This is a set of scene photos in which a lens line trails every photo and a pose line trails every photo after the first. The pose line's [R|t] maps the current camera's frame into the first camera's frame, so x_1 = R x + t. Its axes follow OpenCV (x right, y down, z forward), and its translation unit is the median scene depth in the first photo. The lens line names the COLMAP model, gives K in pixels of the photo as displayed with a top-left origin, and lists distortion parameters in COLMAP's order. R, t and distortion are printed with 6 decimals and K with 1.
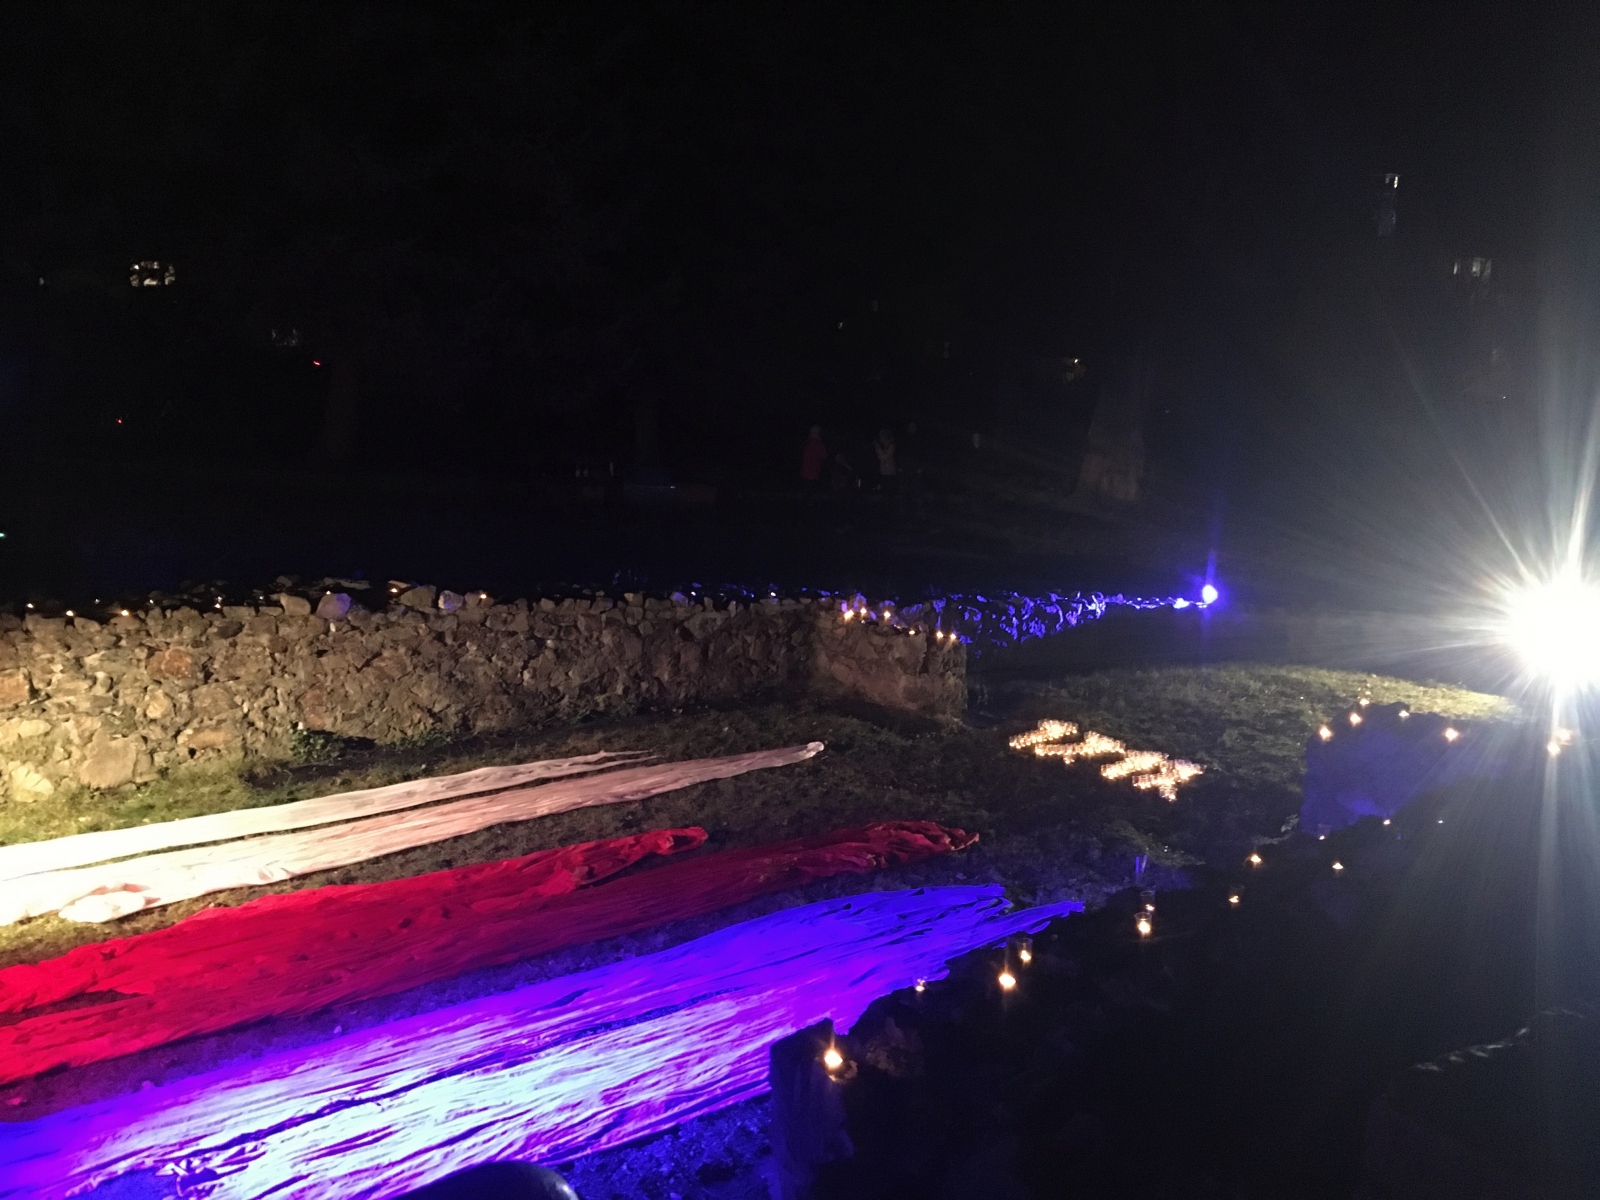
lens RADIAL K [[1371.1, 0, 794.7], [0, 1371.1, 591.8], [0, 0, 1]] dist [0.042481, -0.075555]
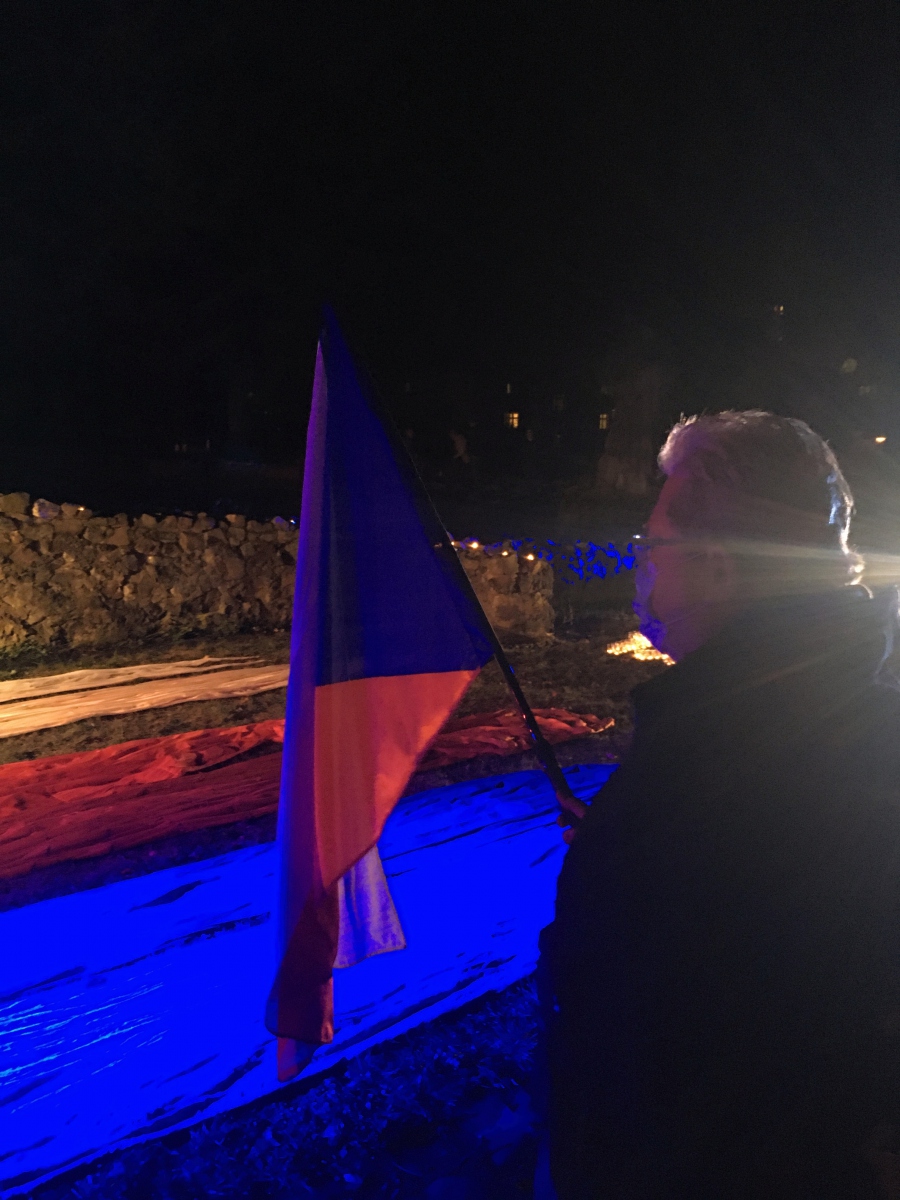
lens RADIAL K [[1028.3, 0, 460.3], [0, 1028.3, 594.3], [0, 0, 1]] dist [0.042481, -0.075555]
pose [[0.993469, -0.004026, 0.114032, -0.044474], [0.006334, 0.999782, -0.019878, 0.087413], [-0.113927, 0.020470, 0.993278, 0.252629]]
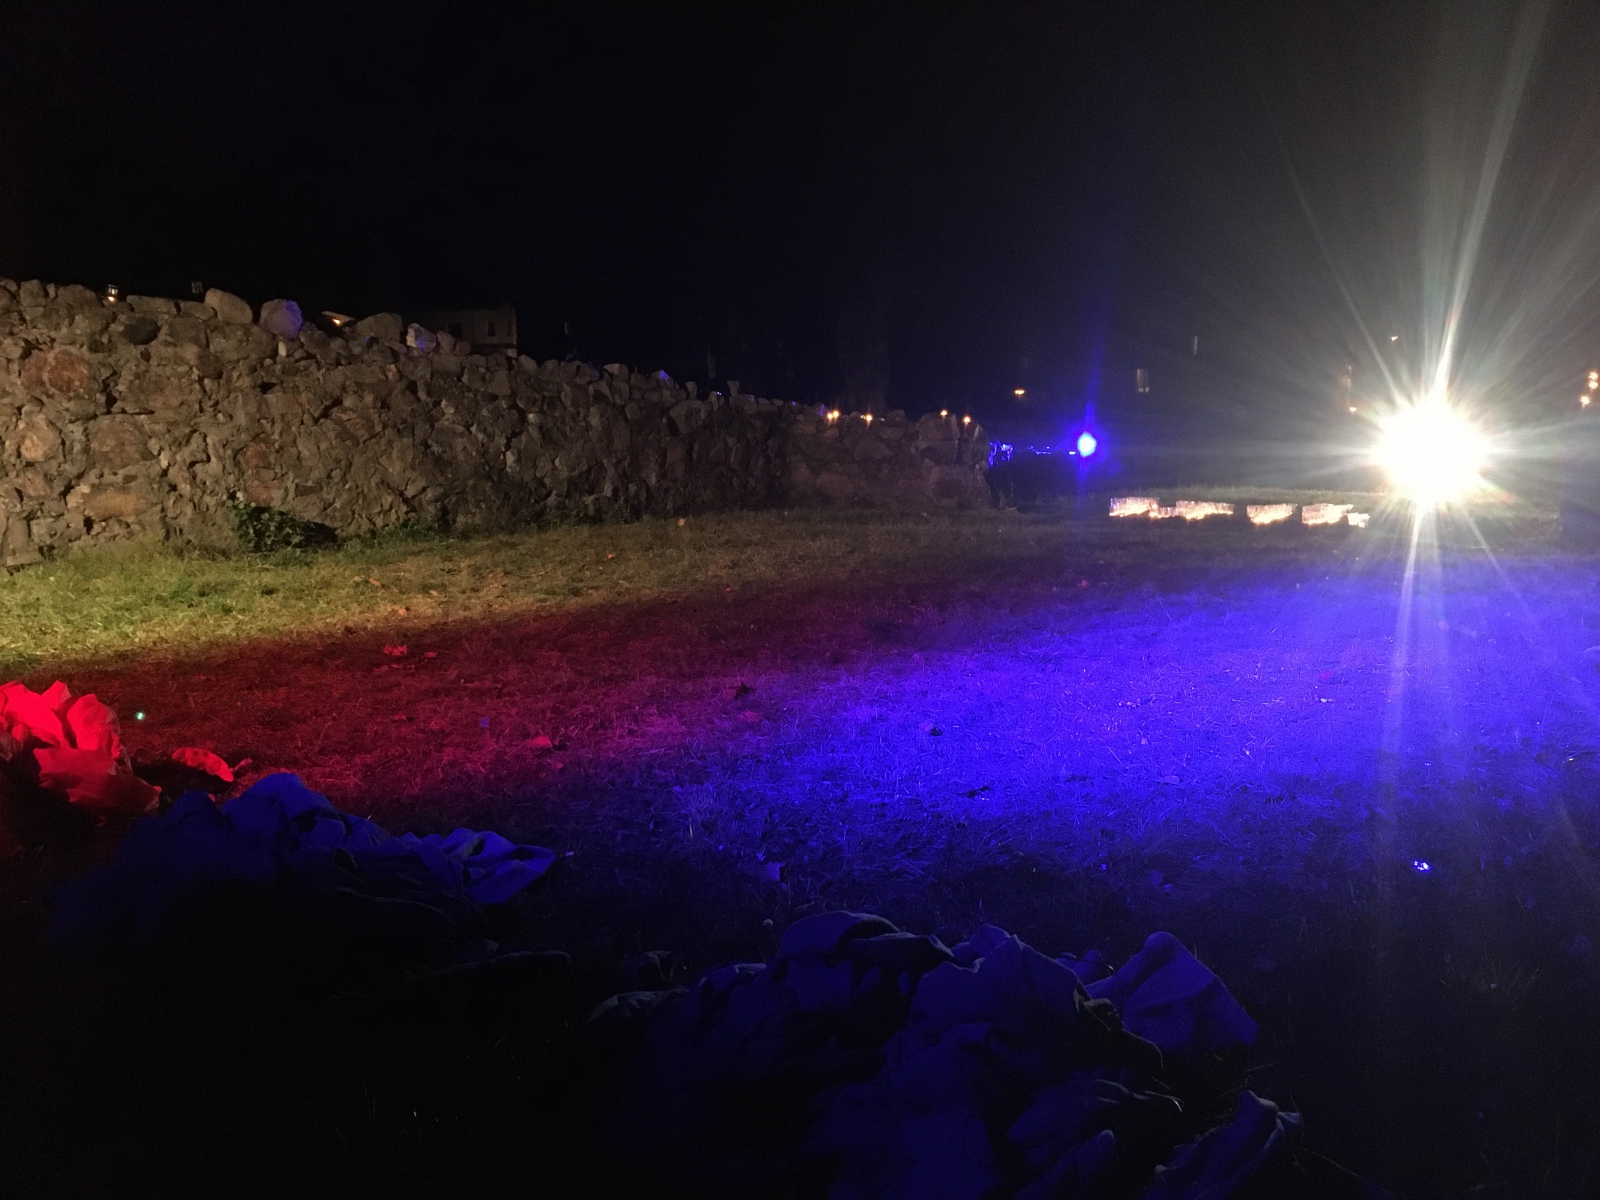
lens RADIAL K [[1371.1, 0, 799.4], [0, 1371.1, 613.9], [0, 0, 1]] dist [0.042481, -0.075555]
pose [[0.934565, -0.059413, 0.350797, -0.342130], [0.068826, 0.997524, -0.014416, 0.180388], [-0.349072, 0.037616, 0.936341, 0.288184]]
